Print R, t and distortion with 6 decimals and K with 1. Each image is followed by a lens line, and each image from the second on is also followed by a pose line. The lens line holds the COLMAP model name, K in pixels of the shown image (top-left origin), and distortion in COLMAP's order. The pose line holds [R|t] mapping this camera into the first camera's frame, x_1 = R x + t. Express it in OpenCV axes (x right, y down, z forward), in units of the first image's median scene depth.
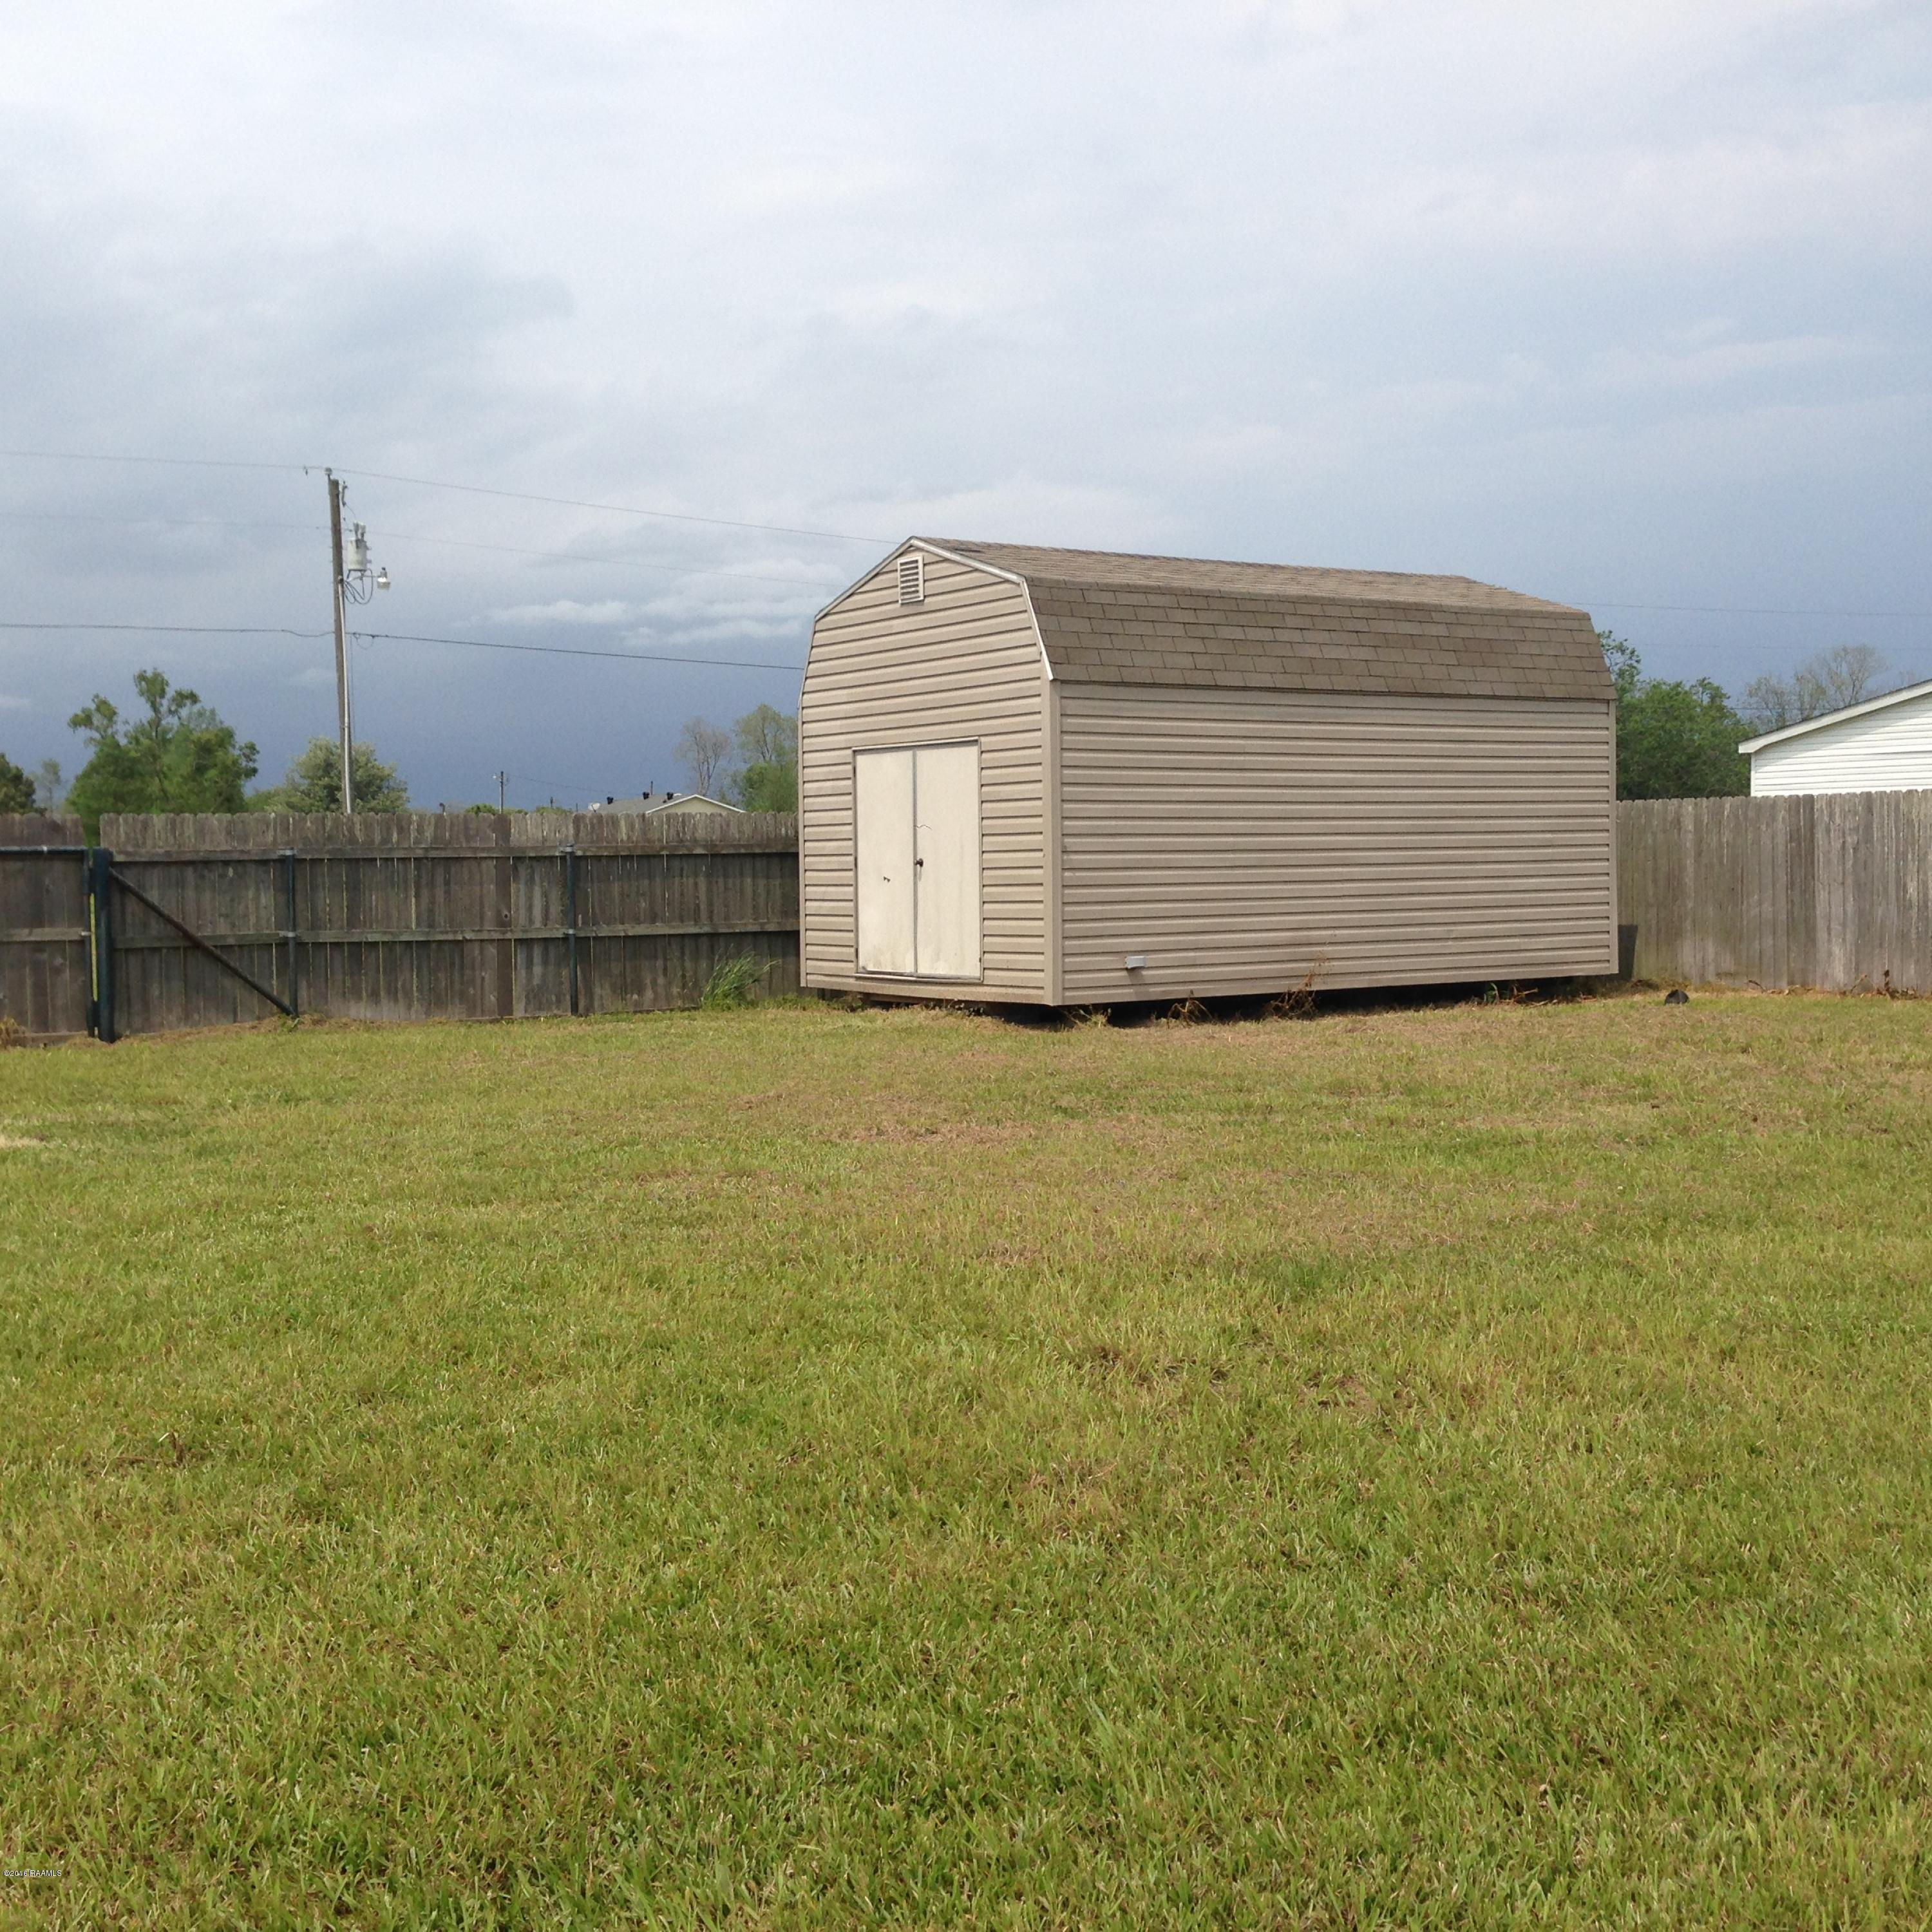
lens RADIAL K [[2345.5, 0, 1005.1], [0, 2345.5, 965.8], [0, 0, 1]] dist [0.661670, 0.001035]
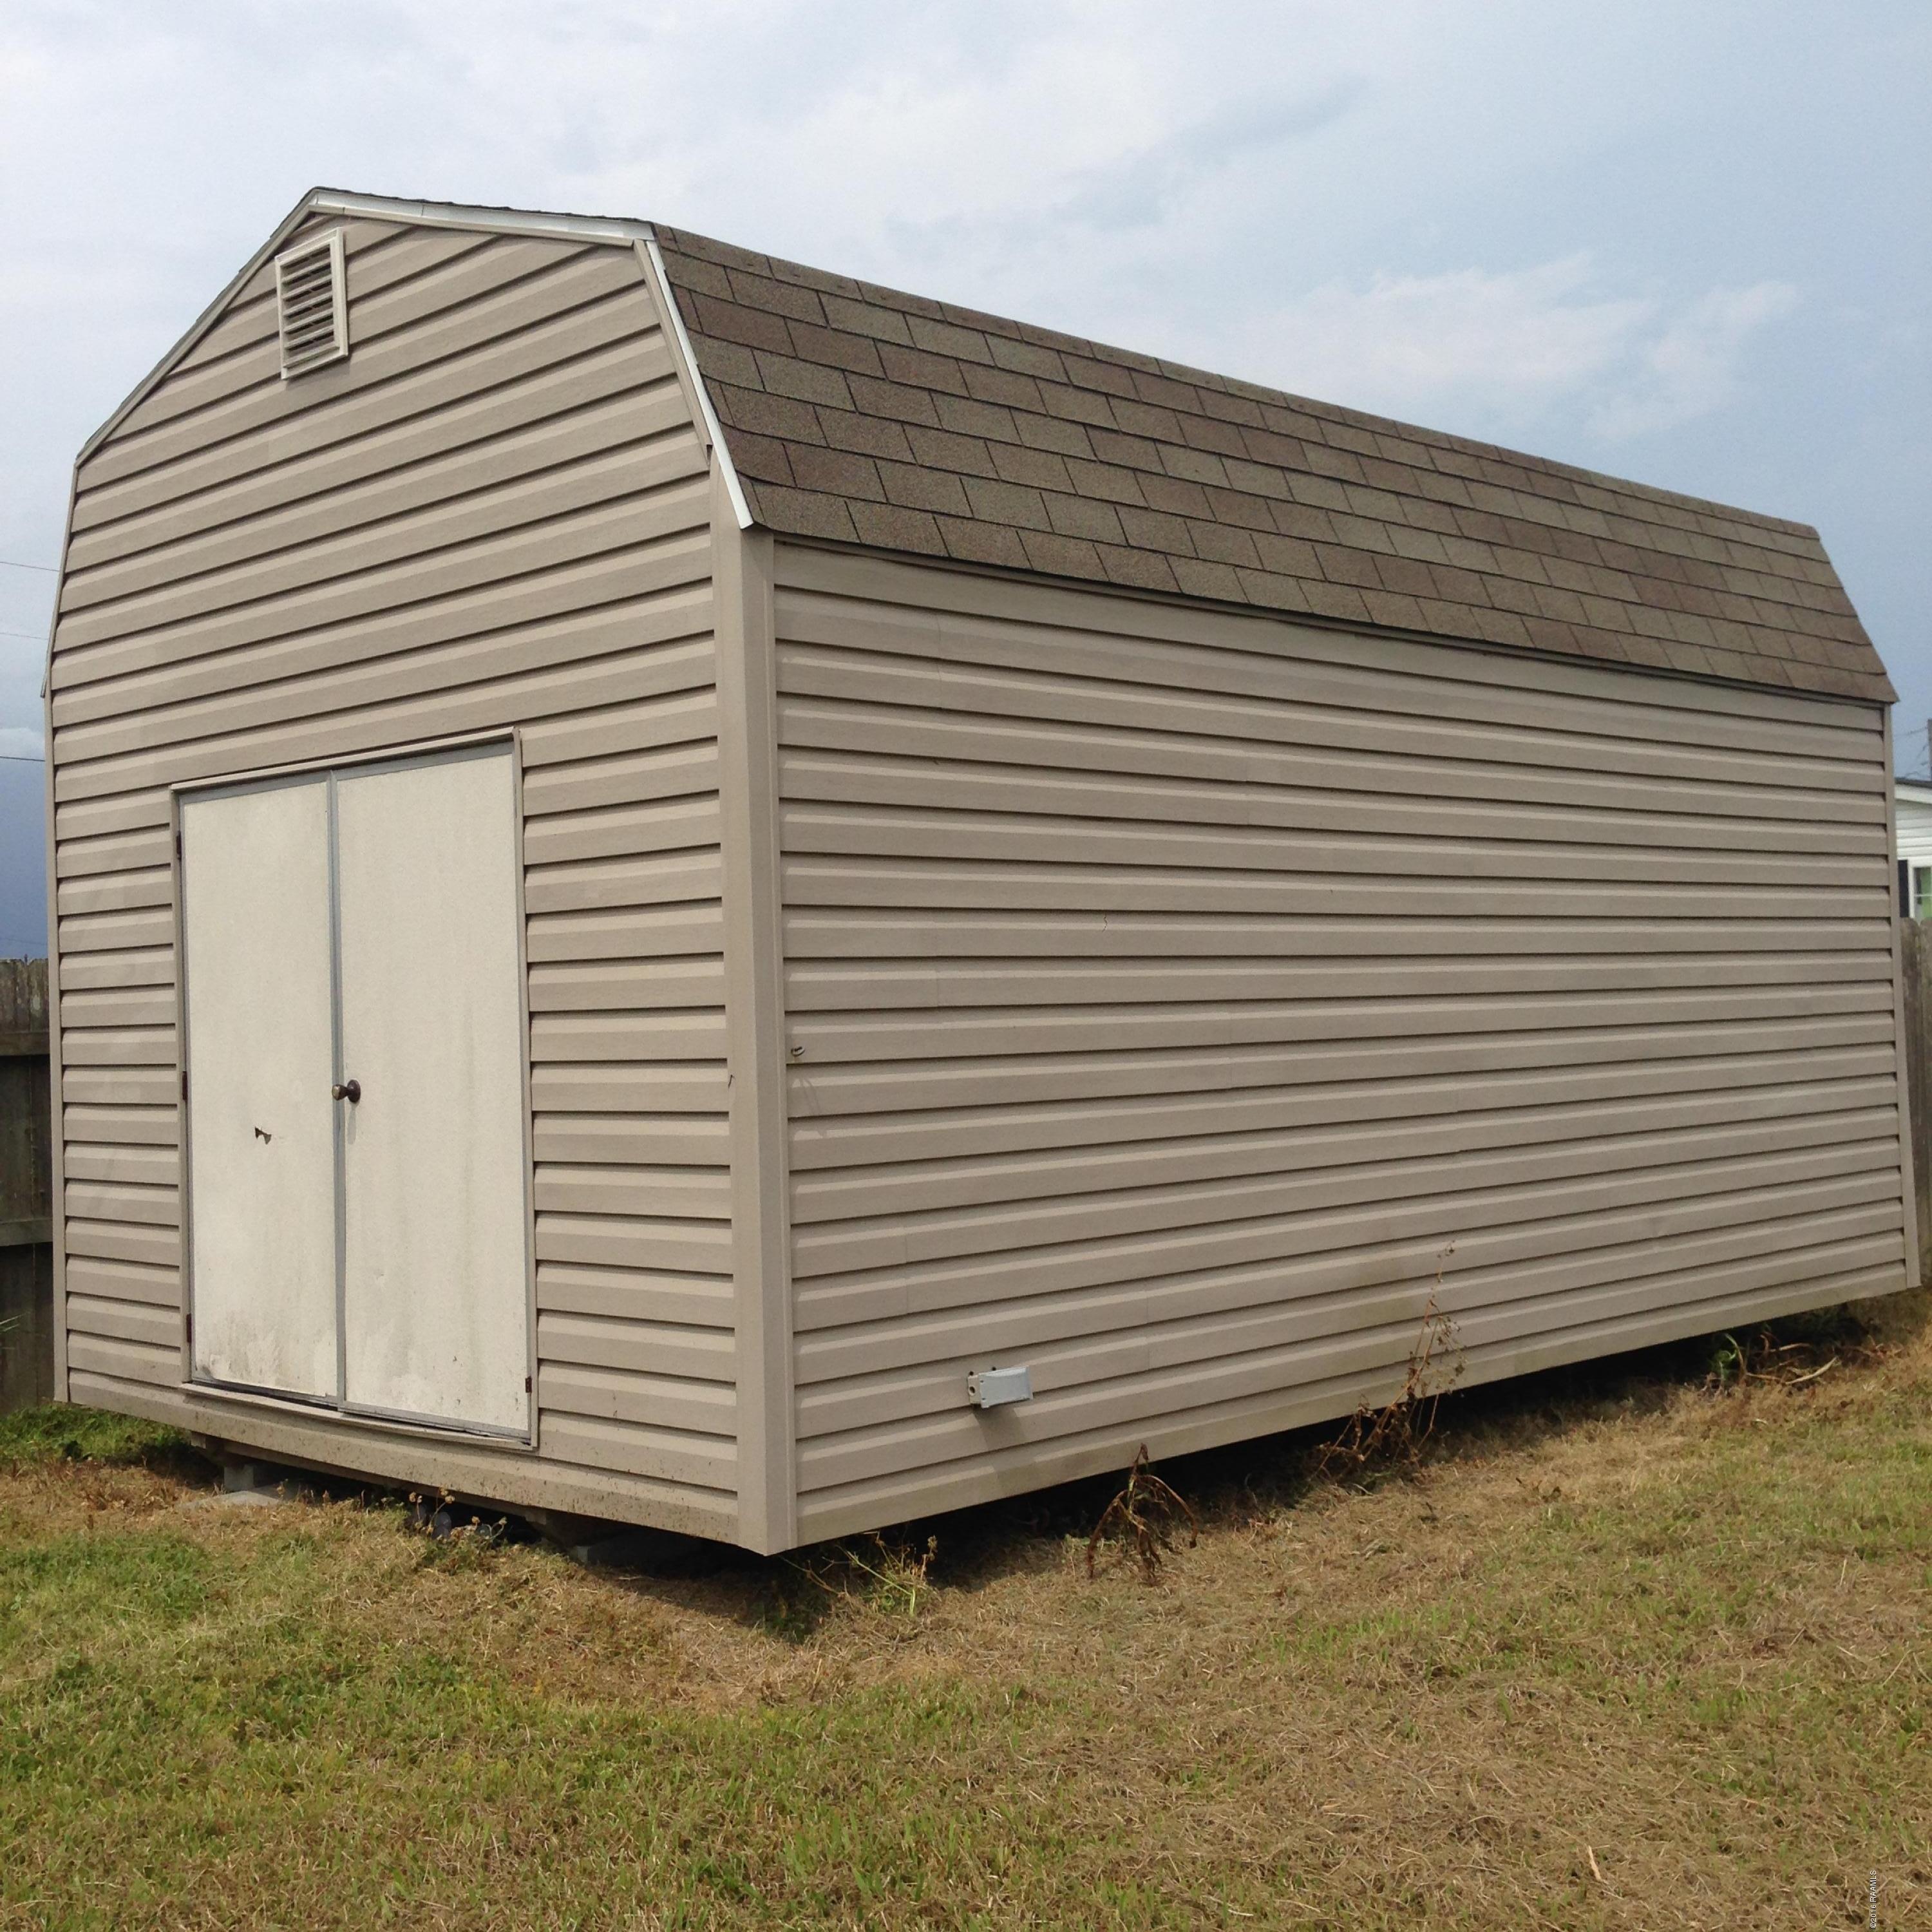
lens RADIAL K [[2395.5, 0, 966.0], [0, 2395.5, 966.0], [0, 0, 1]] dist [0.076883, -0.006017]
pose [[0.984372, -0.015544, 0.175414, -0.008268], [0.025786, 0.998083, -0.056256, -0.040382], [-0.174203, 0.059900, 0.982886, 0.631263]]
